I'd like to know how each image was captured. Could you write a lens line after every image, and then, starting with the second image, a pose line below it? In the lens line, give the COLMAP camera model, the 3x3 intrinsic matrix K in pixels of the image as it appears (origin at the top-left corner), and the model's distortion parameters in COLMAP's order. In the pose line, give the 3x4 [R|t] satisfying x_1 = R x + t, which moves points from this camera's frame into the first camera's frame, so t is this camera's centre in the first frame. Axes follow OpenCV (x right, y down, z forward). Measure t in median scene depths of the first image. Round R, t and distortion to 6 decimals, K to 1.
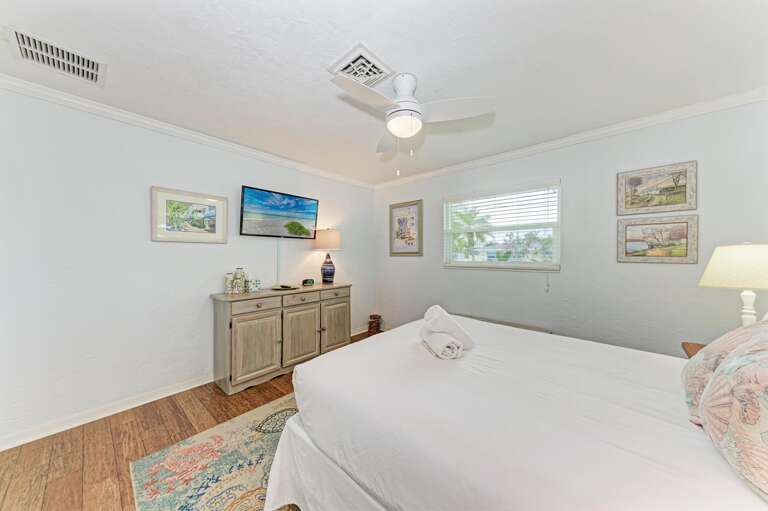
lens RADIAL K [[256.4, 0, 385.0], [0, 256.4, 256.3], [0, 0, 1]] dist [0.026073, -0.004290]
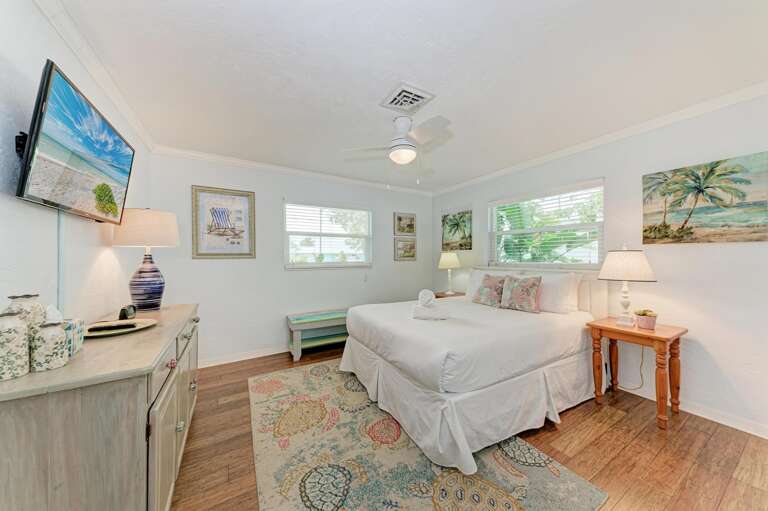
lens RADIAL K [[256.4, 0, 385.0], [0, 256.4, 256.3], [0, 0, 1]] dist [0.026073, -0.004290]
pose [[0.298048, 0.000737, 0.954551, -0.615583], [0.010535, 0.999936, -0.004061, 0.000959], [-0.954493, 0.011267, 0.298021, 0.369665]]
